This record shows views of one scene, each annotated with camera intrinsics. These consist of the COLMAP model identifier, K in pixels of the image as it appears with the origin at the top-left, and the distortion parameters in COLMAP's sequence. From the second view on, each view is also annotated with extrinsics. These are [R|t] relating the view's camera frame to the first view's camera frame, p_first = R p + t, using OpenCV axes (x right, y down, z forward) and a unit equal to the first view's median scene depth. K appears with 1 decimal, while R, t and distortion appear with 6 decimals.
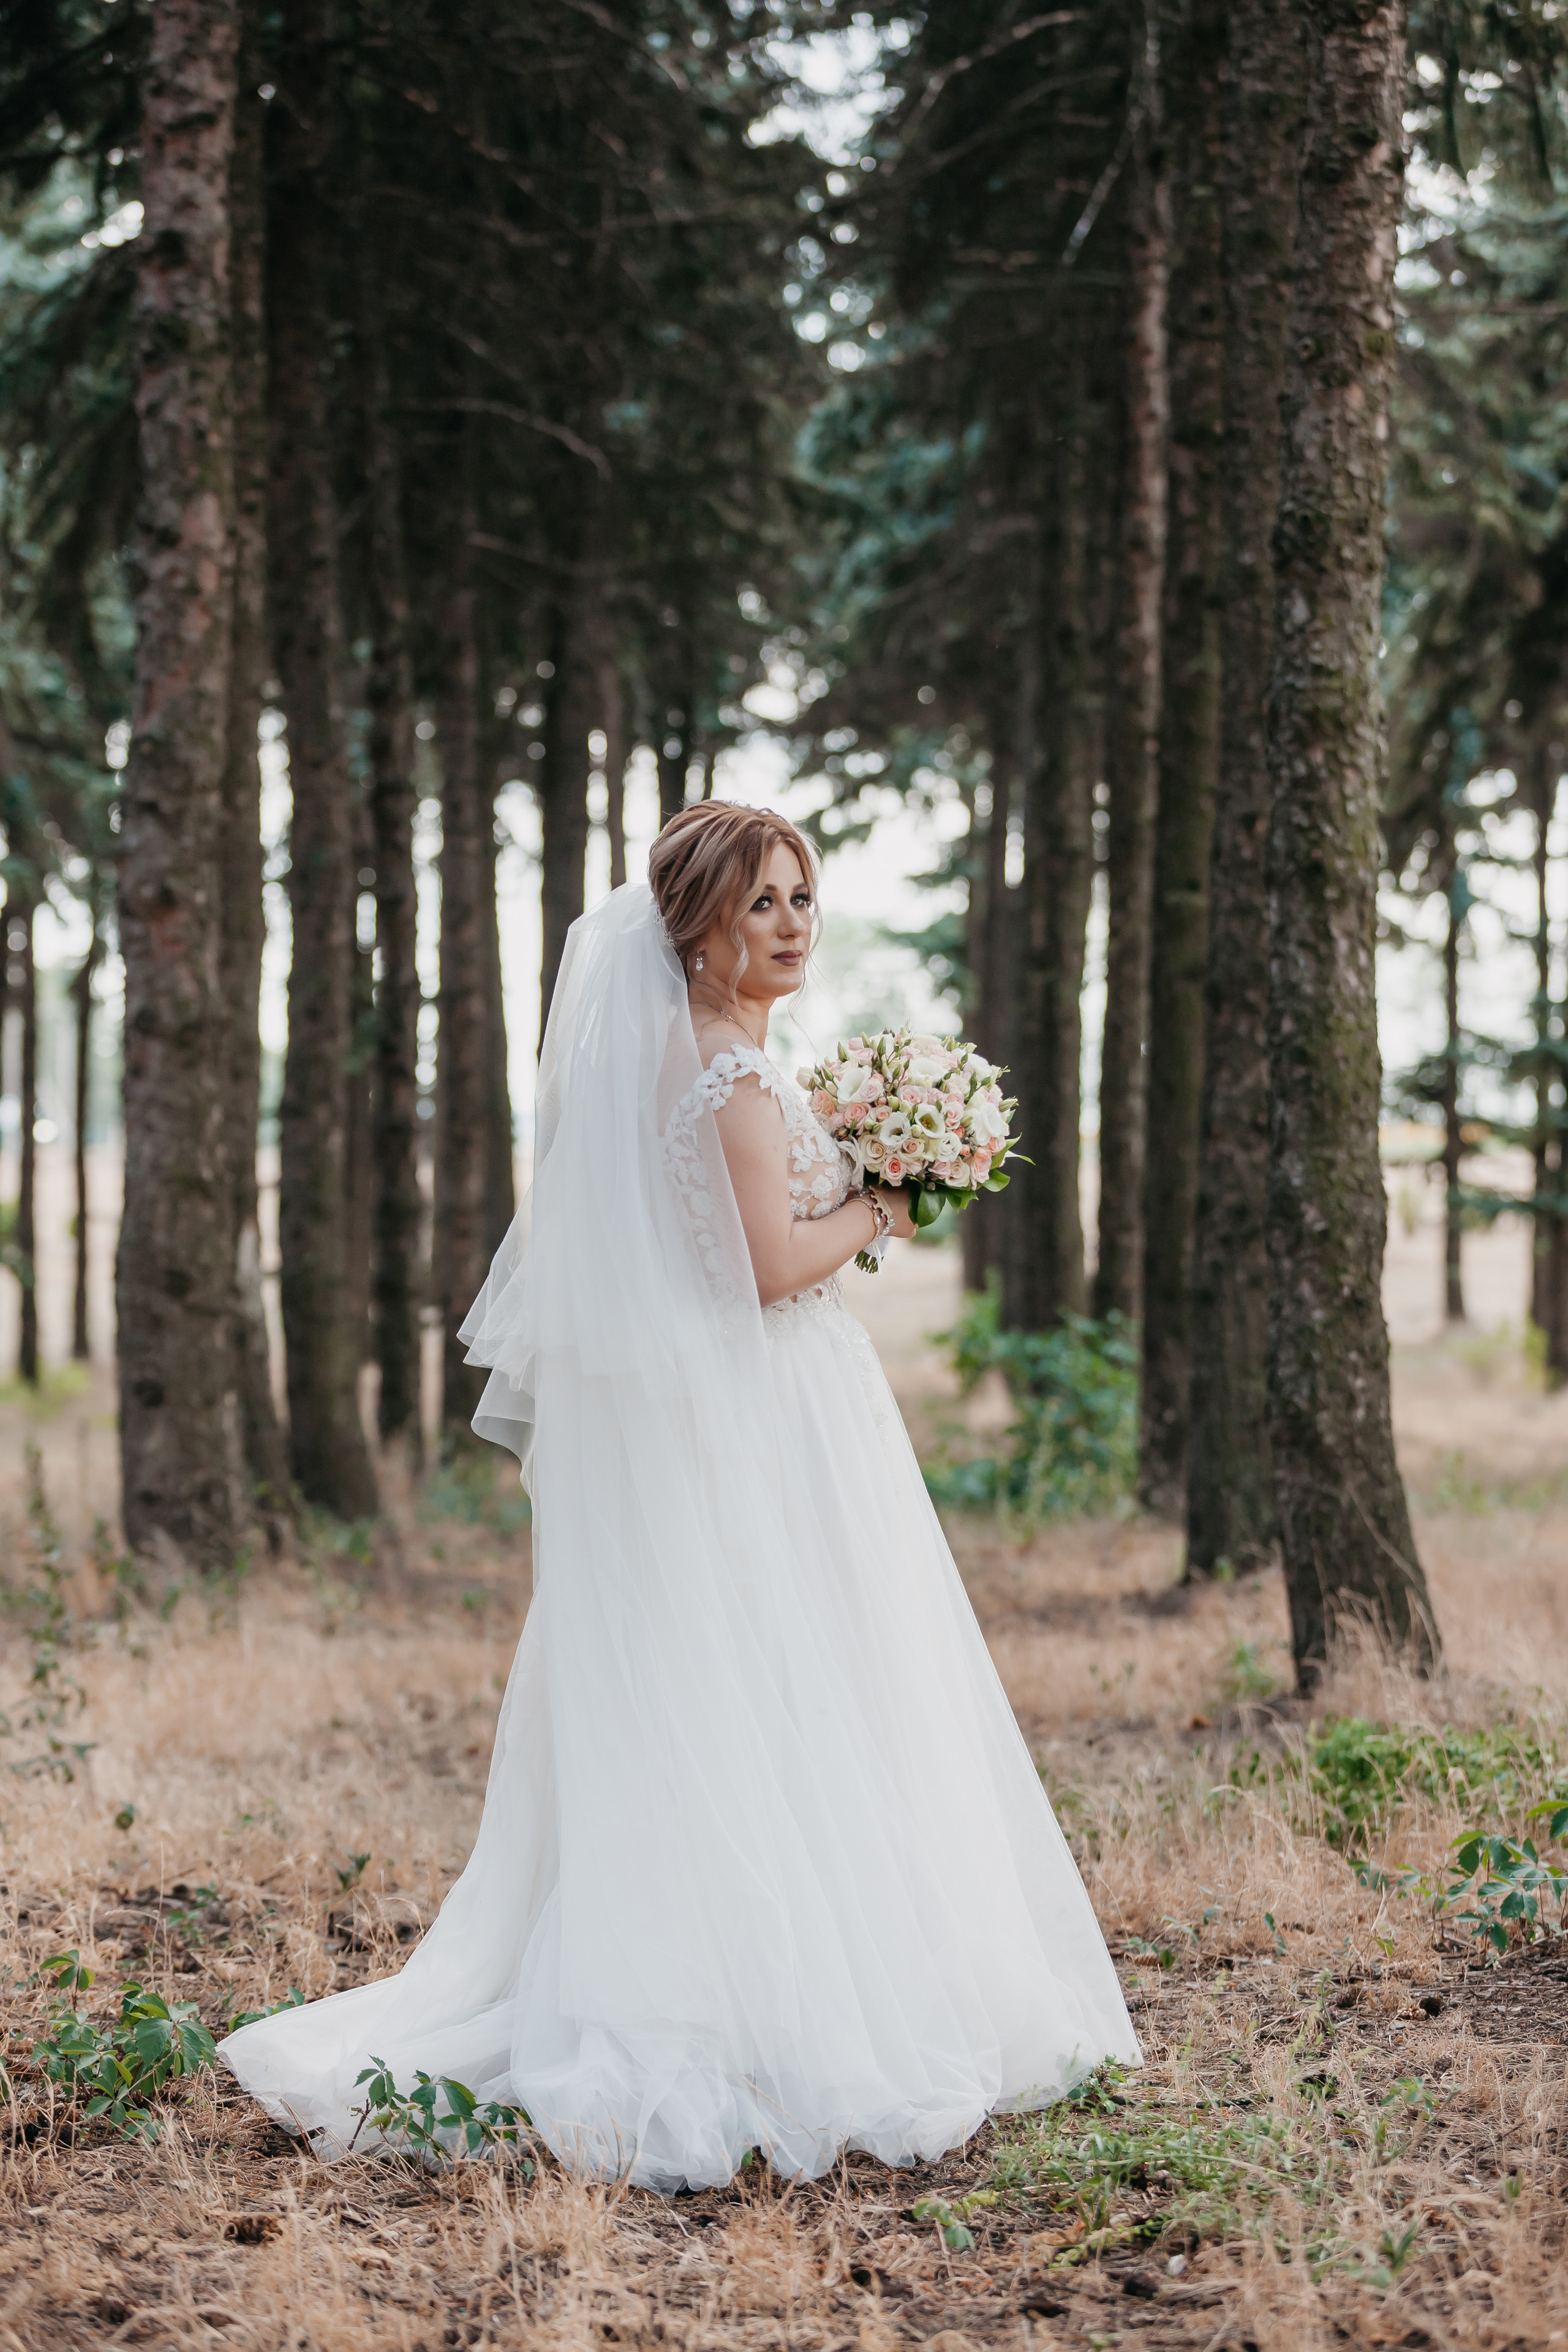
lens RADIAL K [[5728.3, 0, 787.2], [0, 5728.3, 1169.1], [0, 0, 1]] dist [-0.190554, 0.000000]
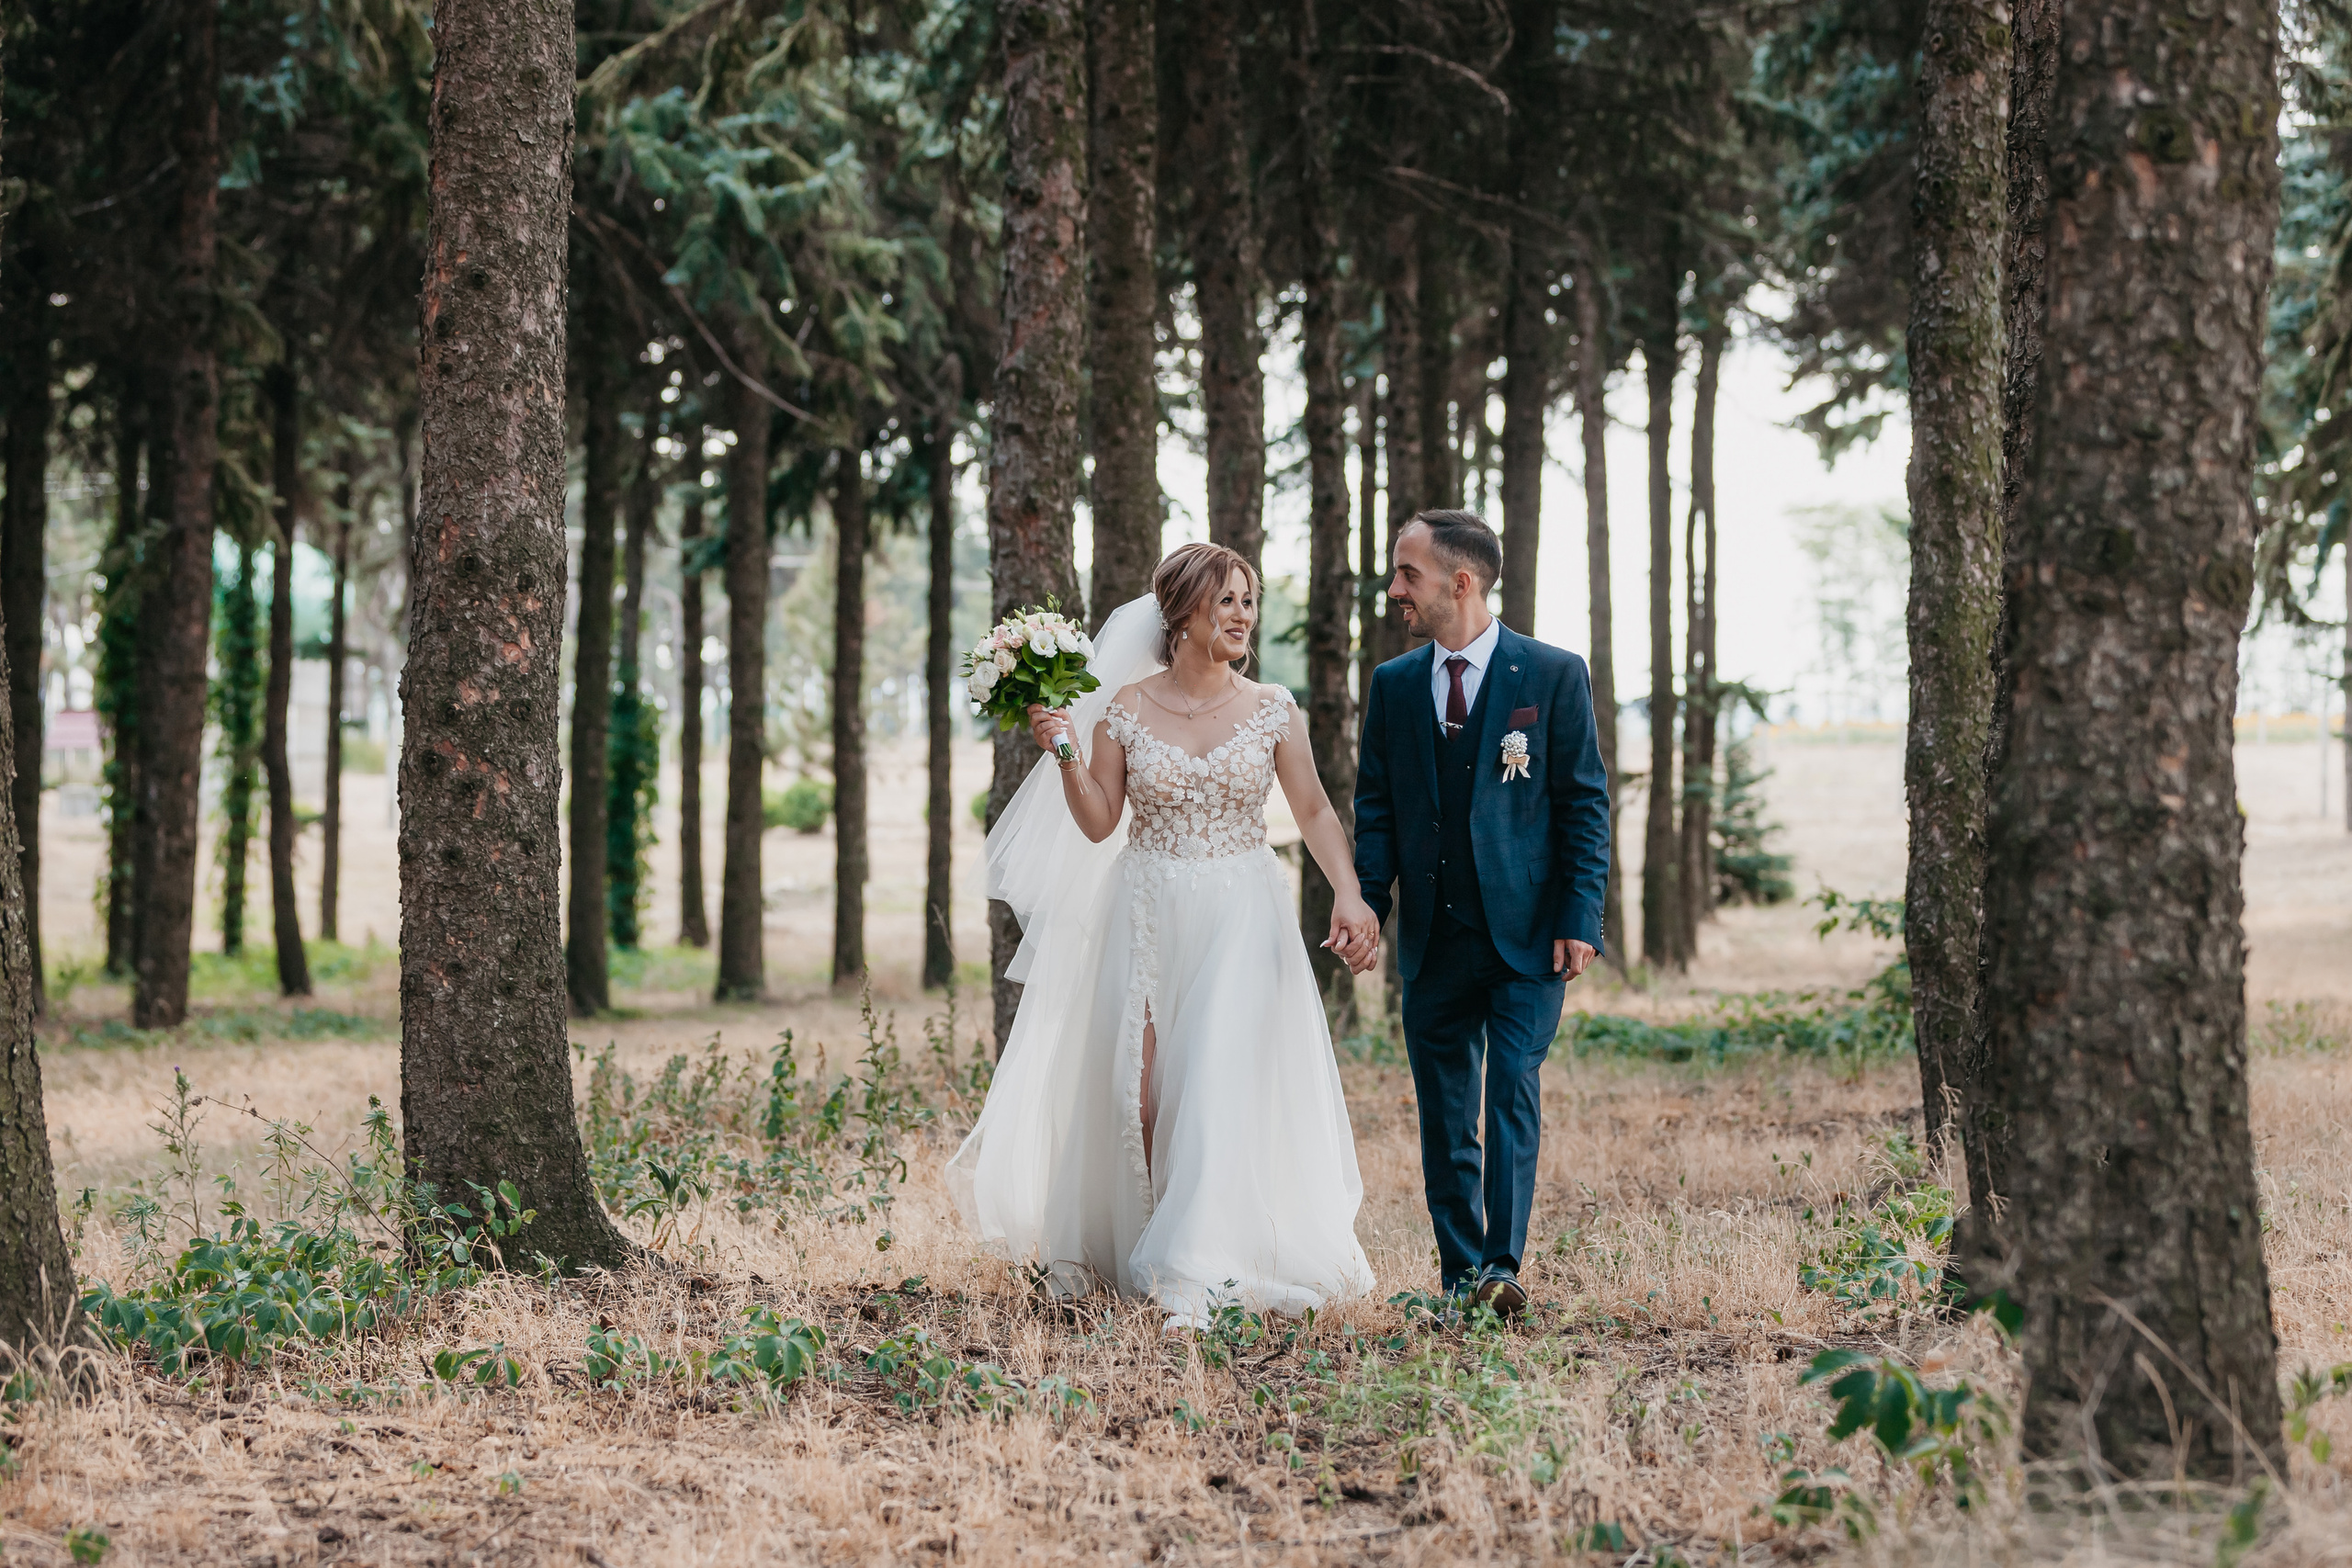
lens RADIAL K [[5506.5, 0, 1176.8], [0, 5506.5, 781.9], [0, 0, 1]] dist [-0.270648, 0.000000]
pose [[0.993609, -0.002108, -0.112857, 0.048434], [0.002716, 0.999983, 0.005237, 0.002952], [0.112844, -0.005510, 0.993597, -0.115013]]
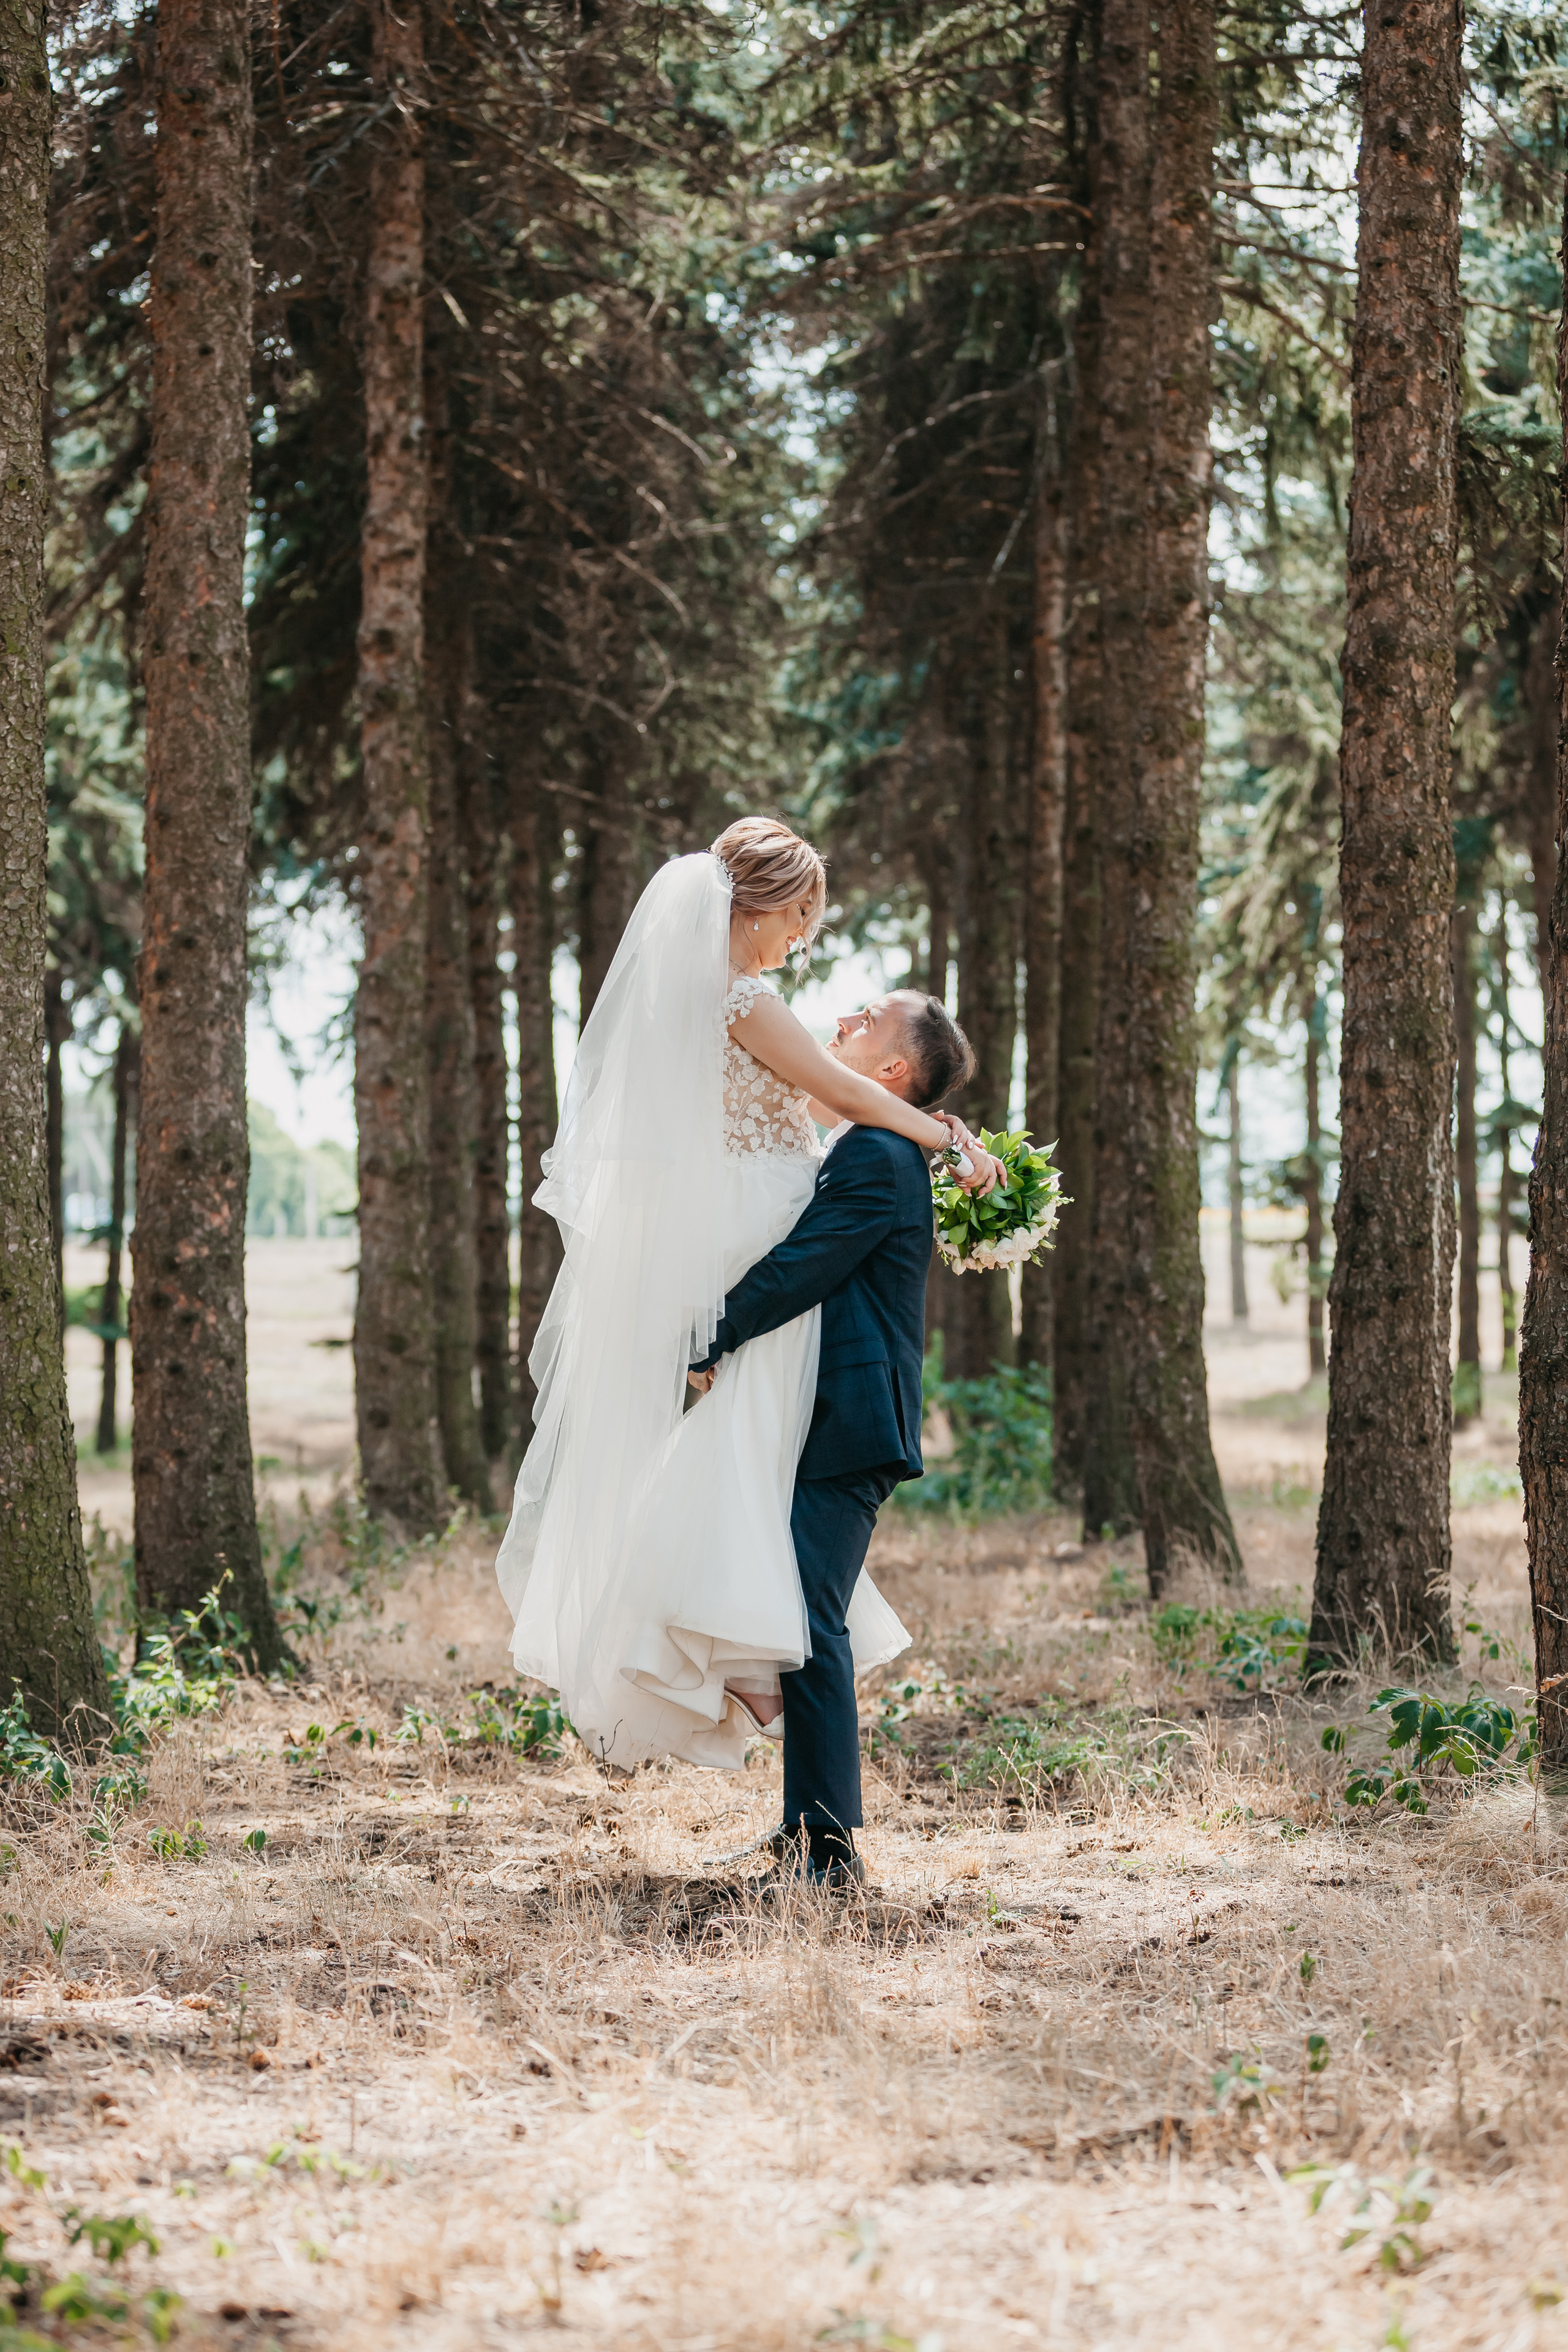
lens RADIAL K [[4787.5, 0, 778.5], [0, 4787.5, 1188.4], [0, 0, 1]] dist [-0.369367, 0.000000]
pose [[0.999946, -0.009770, 0.003561, -0.012243], [0.009816, 0.999863, -0.013364, -0.002719], [-0.003429, 0.013399, 0.999904, -0.234714]]
